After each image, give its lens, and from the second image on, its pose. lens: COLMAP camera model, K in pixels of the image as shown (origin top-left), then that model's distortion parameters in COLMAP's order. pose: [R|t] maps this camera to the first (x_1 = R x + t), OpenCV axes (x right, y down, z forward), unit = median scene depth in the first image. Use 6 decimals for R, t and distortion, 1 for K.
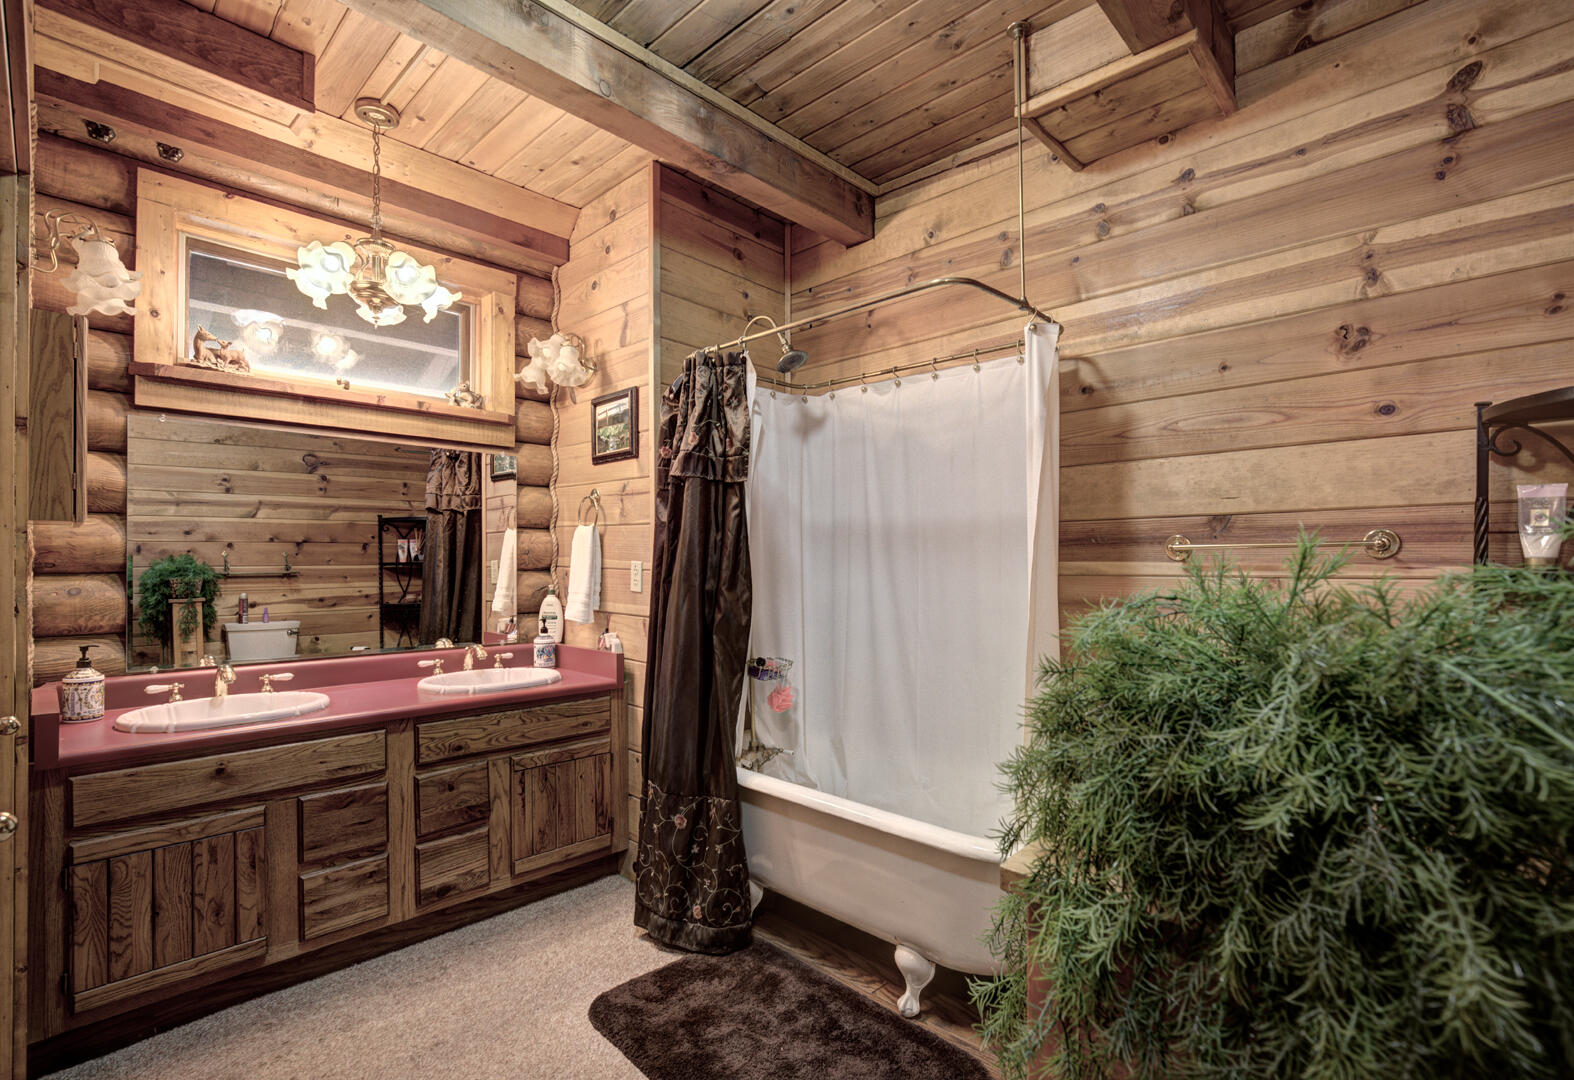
lens RADIAL K [[740.2, 0, 778.4], [0, 740.2, 546.6], [0, 0, 1]] dist [0.003830, 0.000311]
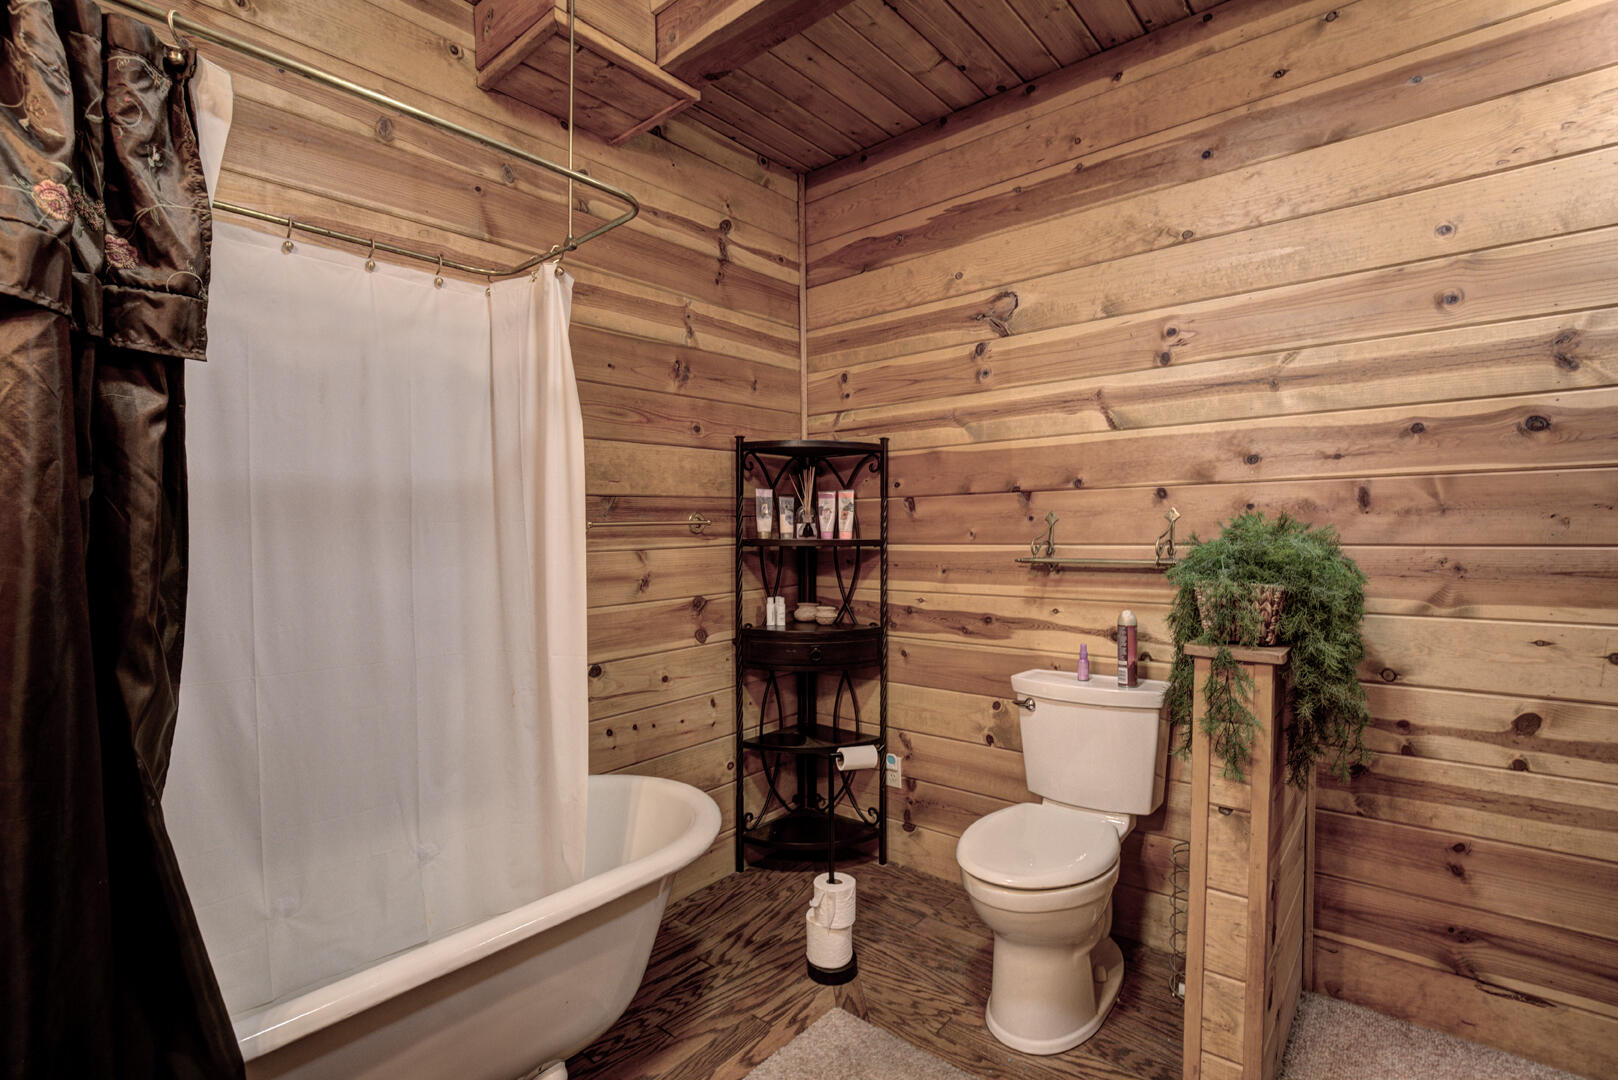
lens RADIAL K [[770.3, 0, 799.9], [0, 770.3, 533.5], [0, 0, 1]] dist [-0.005714, 0.000084]
pose [[-0.067618, -0.001063, 0.997711, -0.658420], [0.002949, 0.999995, 0.001265, 0.015413], [-0.997707, 0.003028, -0.067615, 0.884608]]
